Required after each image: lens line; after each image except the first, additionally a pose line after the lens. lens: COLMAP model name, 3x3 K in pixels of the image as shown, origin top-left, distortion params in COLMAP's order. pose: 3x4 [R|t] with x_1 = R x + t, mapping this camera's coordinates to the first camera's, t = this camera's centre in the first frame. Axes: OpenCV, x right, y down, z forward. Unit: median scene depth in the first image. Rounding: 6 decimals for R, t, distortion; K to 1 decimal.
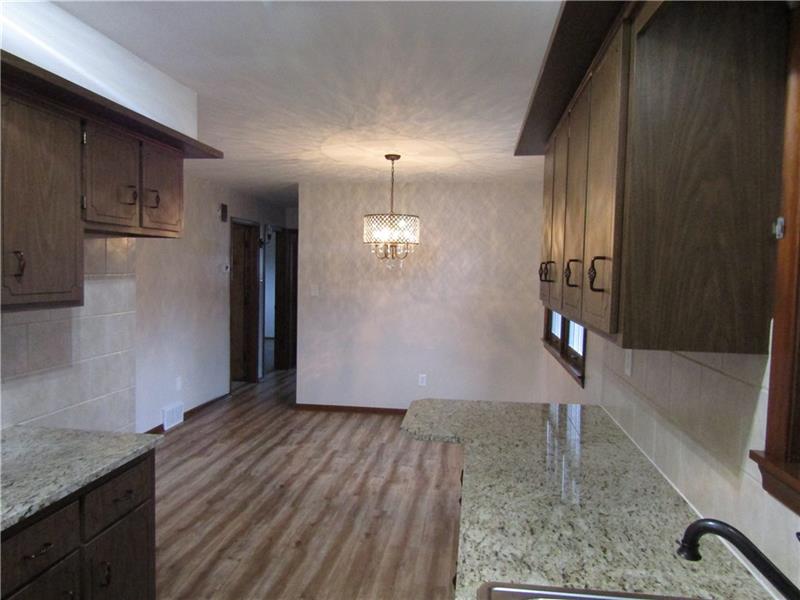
lens RADIAL K [[578.0, 0, 400.0], [0, 578.0, 300.0], [0, 0, 1]] dist [0.005018, -0.001443]
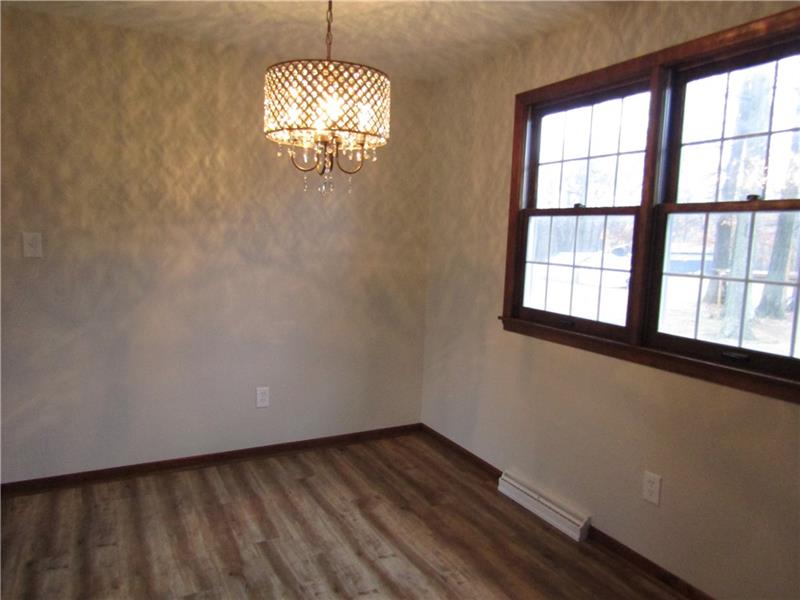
lens RADIAL K [[578.0, 0, 400.0], [0, 578.0, 300.0], [0, 0, 1]] dist [0.005018, -0.001443]
pose [[0.819058, -0.057436, 0.570829, -0.212857], [0.015110, 0.996791, 0.078615, -0.004996], [-0.573512, -0.055765, 0.817297, 0.531459]]
